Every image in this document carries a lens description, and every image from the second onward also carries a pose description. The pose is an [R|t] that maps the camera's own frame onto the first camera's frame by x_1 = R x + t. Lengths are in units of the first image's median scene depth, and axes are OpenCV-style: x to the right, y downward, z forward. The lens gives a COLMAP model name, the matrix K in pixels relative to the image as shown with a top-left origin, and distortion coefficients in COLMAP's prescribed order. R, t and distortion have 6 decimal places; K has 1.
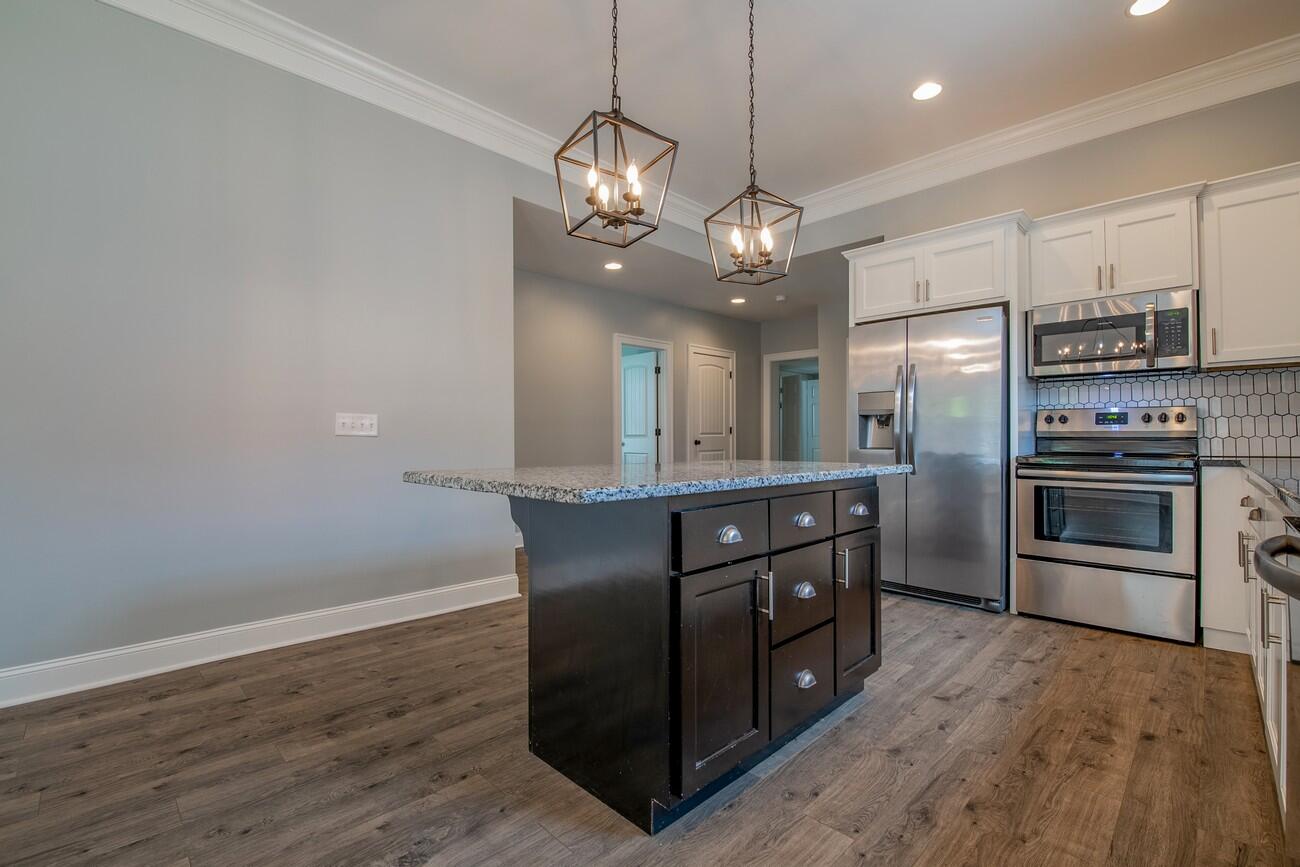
lens RADIAL K [[568.3, 0, 650.2], [0, 568.3, 431.7], [0, 0, 1]] dist [-0.002511, -0.007764]
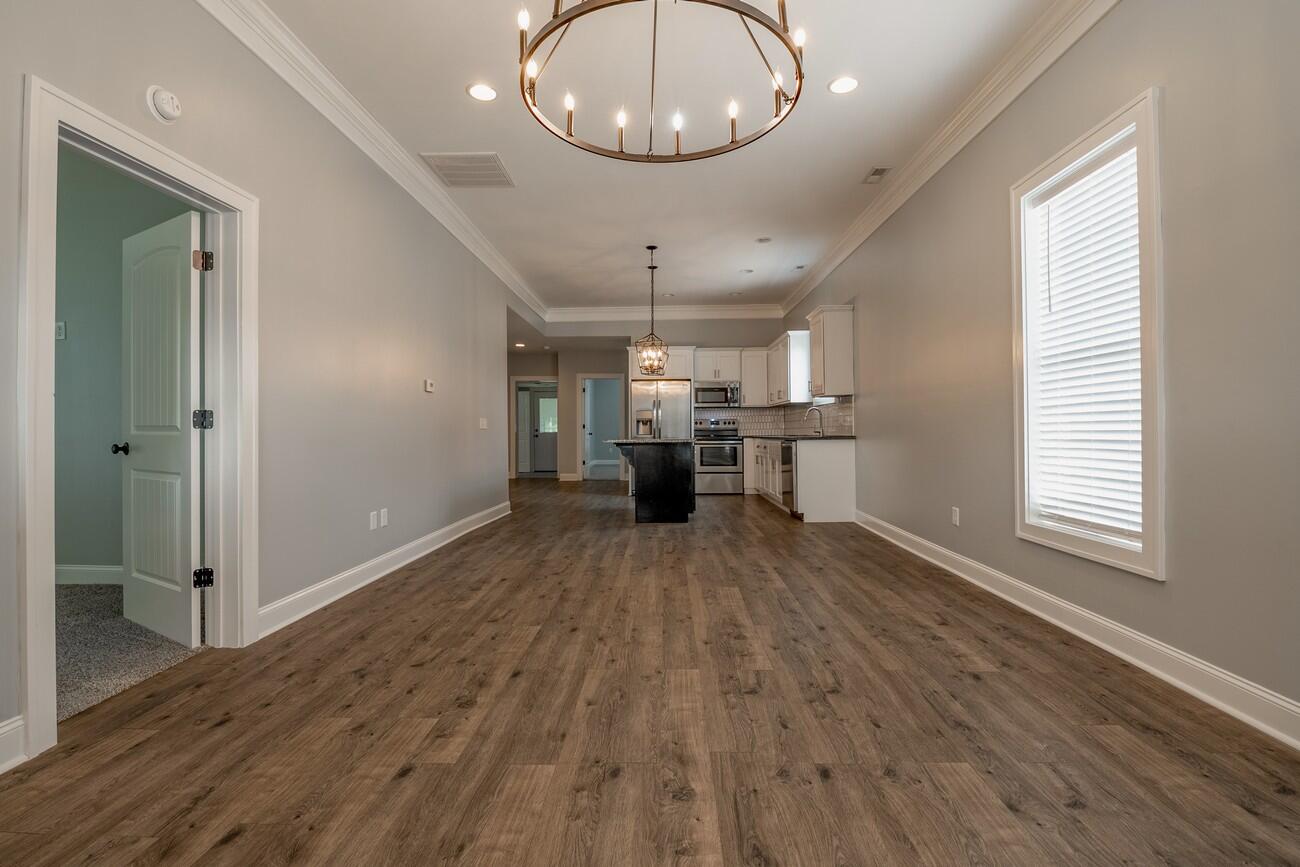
lens RADIAL K [[568.3, 0, 649.9], [0, 568.3, 428.0], [0, 0, 1]] dist [-0.002511, -0.007764]
pose [[0.726592, 0.001307, 0.687068, -1.507687], [-0.002268, 0.999997, 0.000496, 0.000898], [-0.687065, -0.001918, 0.726593, -0.911895]]
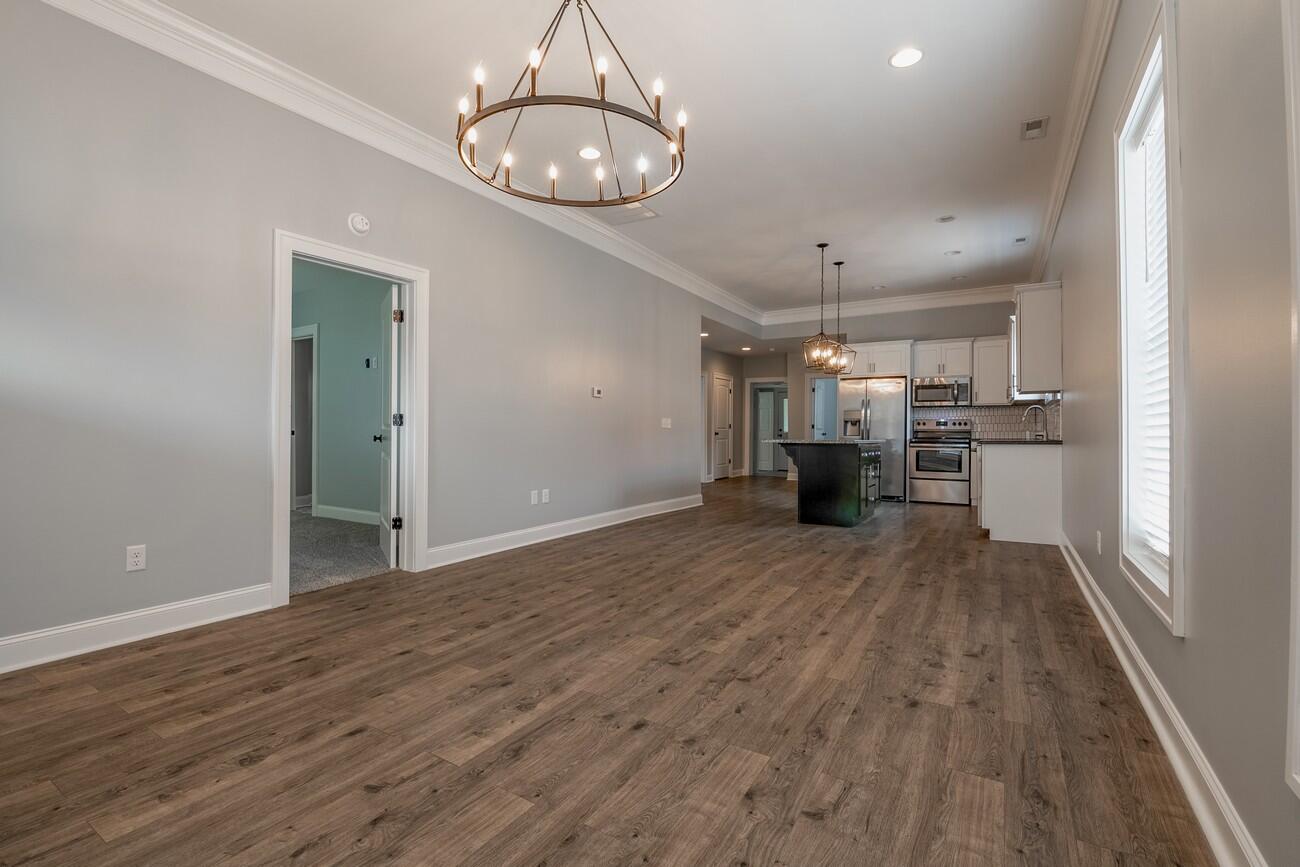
lens RADIAL K [[568.3, 0, 655.2], [0, 568.3, 427.6], [0, 0, 1]] dist [-0.002511, -0.007764]
pose [[0.970077, 0.008552, 0.242645, -1.141228], [-0.009685, 0.999947, 0.003476, -0.002870], [-0.242603, -0.005722, 0.970109, -1.257328]]
